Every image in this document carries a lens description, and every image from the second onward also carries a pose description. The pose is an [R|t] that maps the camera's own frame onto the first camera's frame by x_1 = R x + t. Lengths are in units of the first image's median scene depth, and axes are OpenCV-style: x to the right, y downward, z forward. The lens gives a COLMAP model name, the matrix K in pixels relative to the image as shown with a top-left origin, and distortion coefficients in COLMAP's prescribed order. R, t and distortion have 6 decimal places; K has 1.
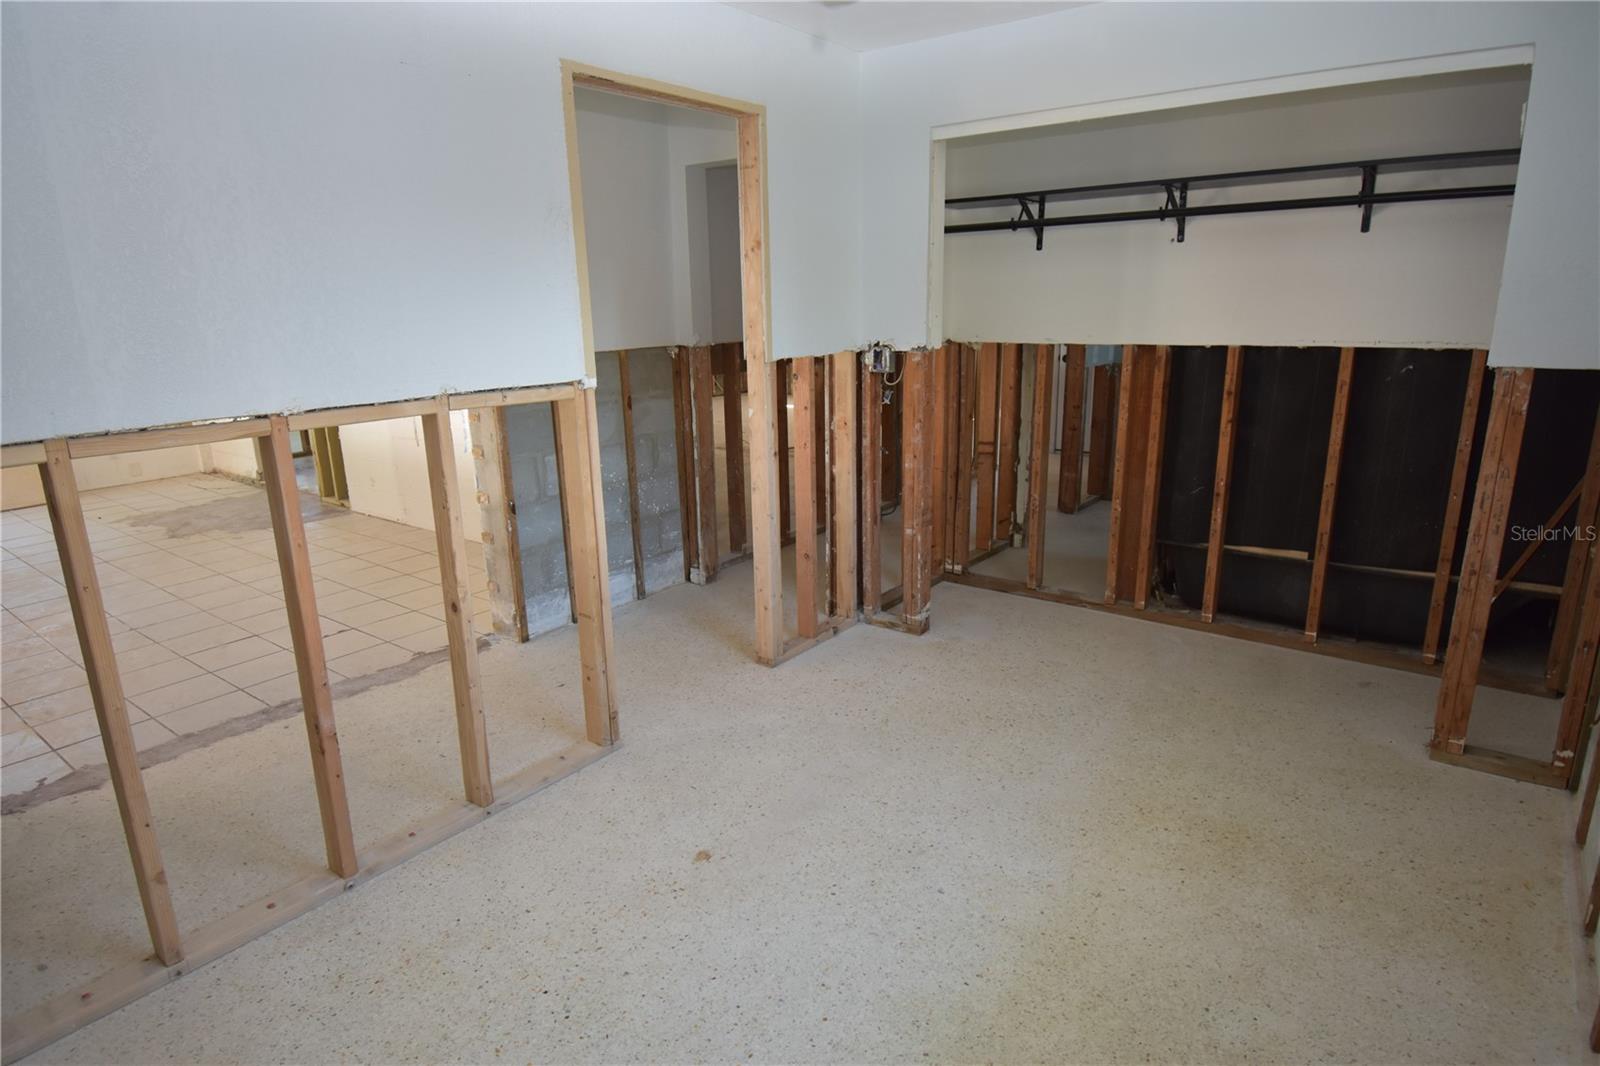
lens RADIAL K [[891.8, 0, 837.7], [0, 891.8, 531.4], [0, 0, 1]] dist [0.025620, -0.033062]
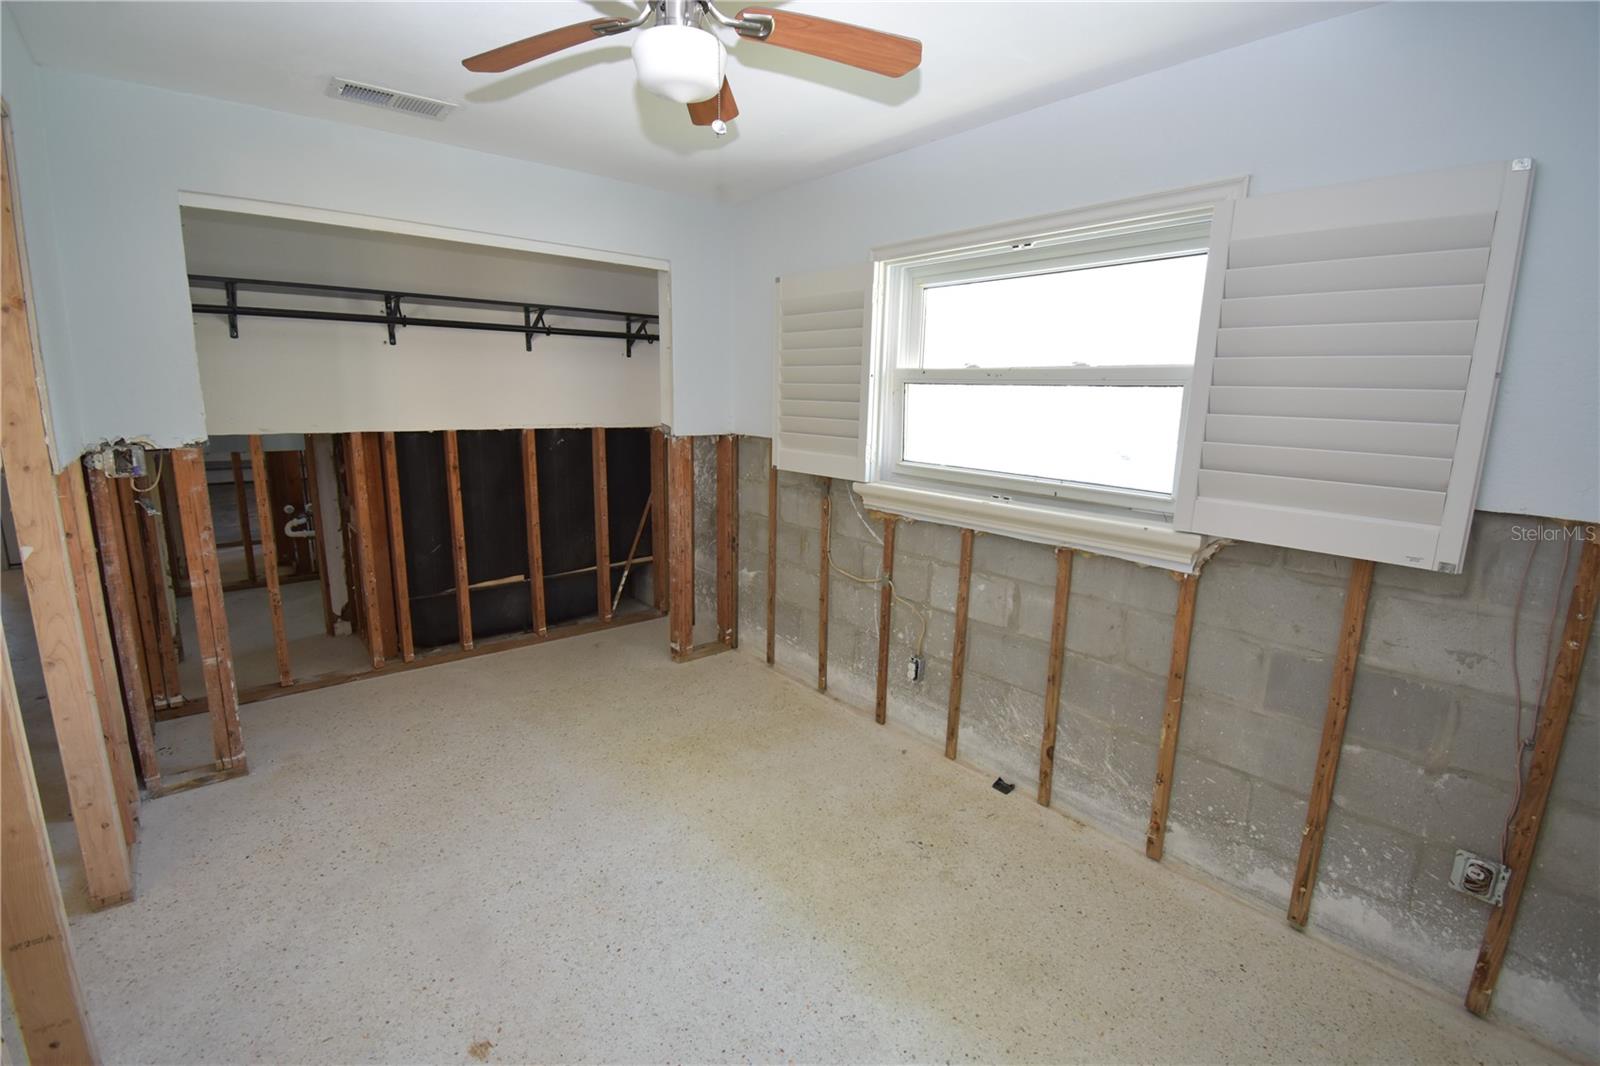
lens RADIAL K [[684.5, 0, 800.0], [0, 684.5, 533.0], [0, 0, 1]] dist [-0.000219, -0.016206]
pose [[0.242195, -0.171017, 0.955037, -0.382289], [0.221892, 0.968018, 0.117070, -0.069916], [-0.944513, 0.183562, 0.272396, 0.295218]]
